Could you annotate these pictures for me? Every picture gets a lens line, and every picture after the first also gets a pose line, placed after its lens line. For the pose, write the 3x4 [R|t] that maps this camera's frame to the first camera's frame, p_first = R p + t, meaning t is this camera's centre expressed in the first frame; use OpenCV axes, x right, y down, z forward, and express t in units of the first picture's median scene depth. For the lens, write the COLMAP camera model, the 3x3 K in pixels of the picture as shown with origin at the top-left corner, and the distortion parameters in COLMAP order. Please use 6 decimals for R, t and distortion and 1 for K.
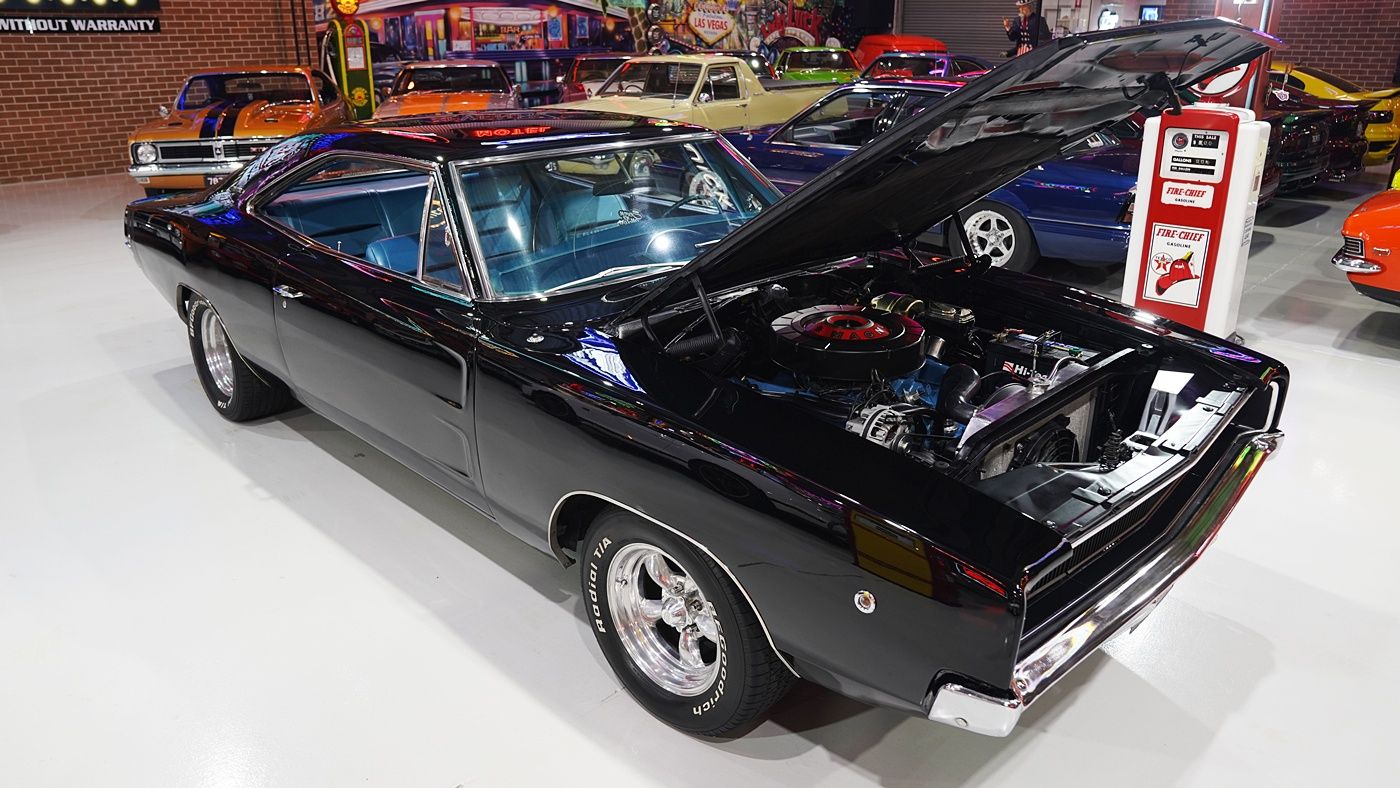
lens RADIAL K [[981.9, 0, 700.0], [0, 981.9, 394.0], [0, 0, 1]] dist [-0.140177, 0.105558]
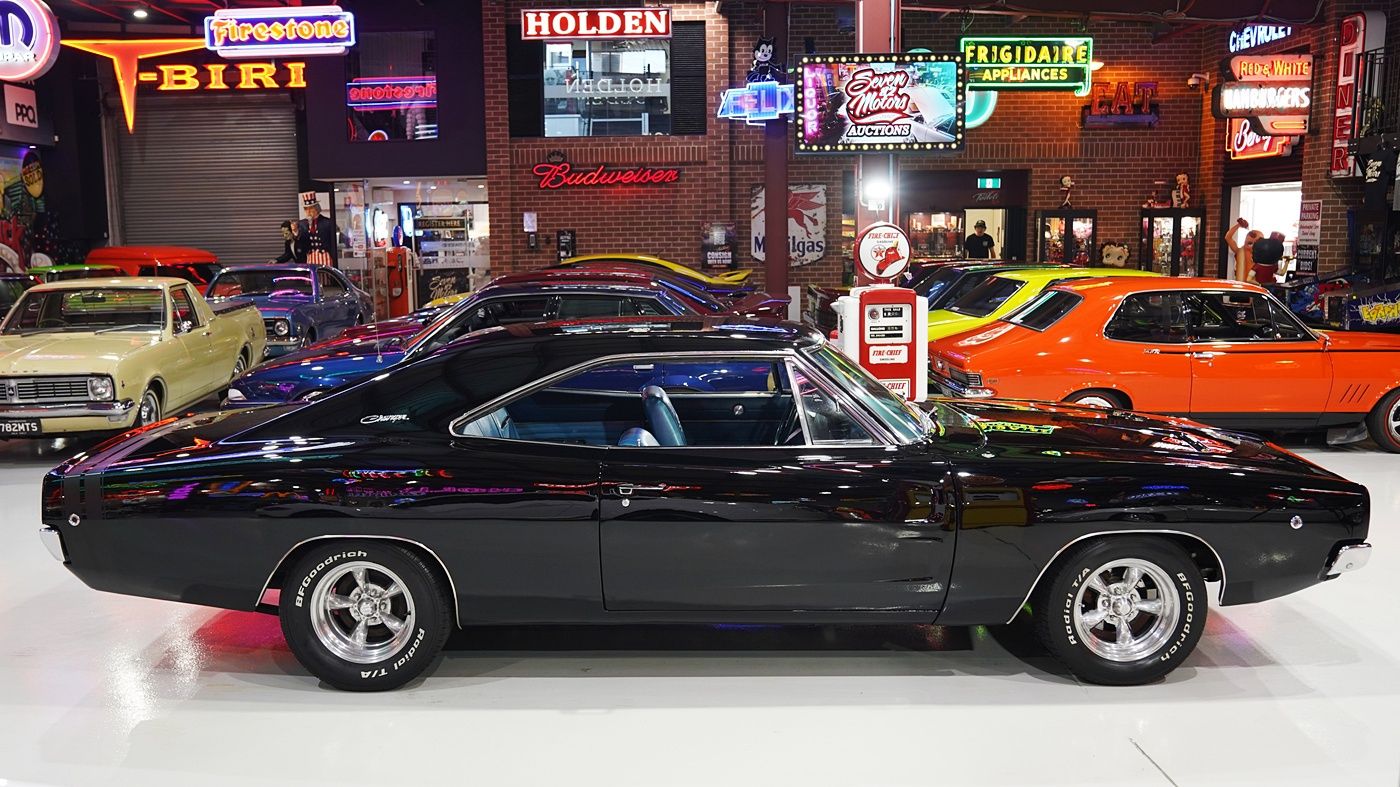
lens RADIAL K [[1282.2, 0, 652.8], [0, 1282.2, 446.4], [0, 0, 1]] dist [-0.085938, 0.107009]
pose [[0.724284, -0.127379, 0.677634, -0.886417], [0.257679, 0.961582, -0.094663, -0.010023], [-0.639543, 0.243175, 0.729281, -0.020259]]
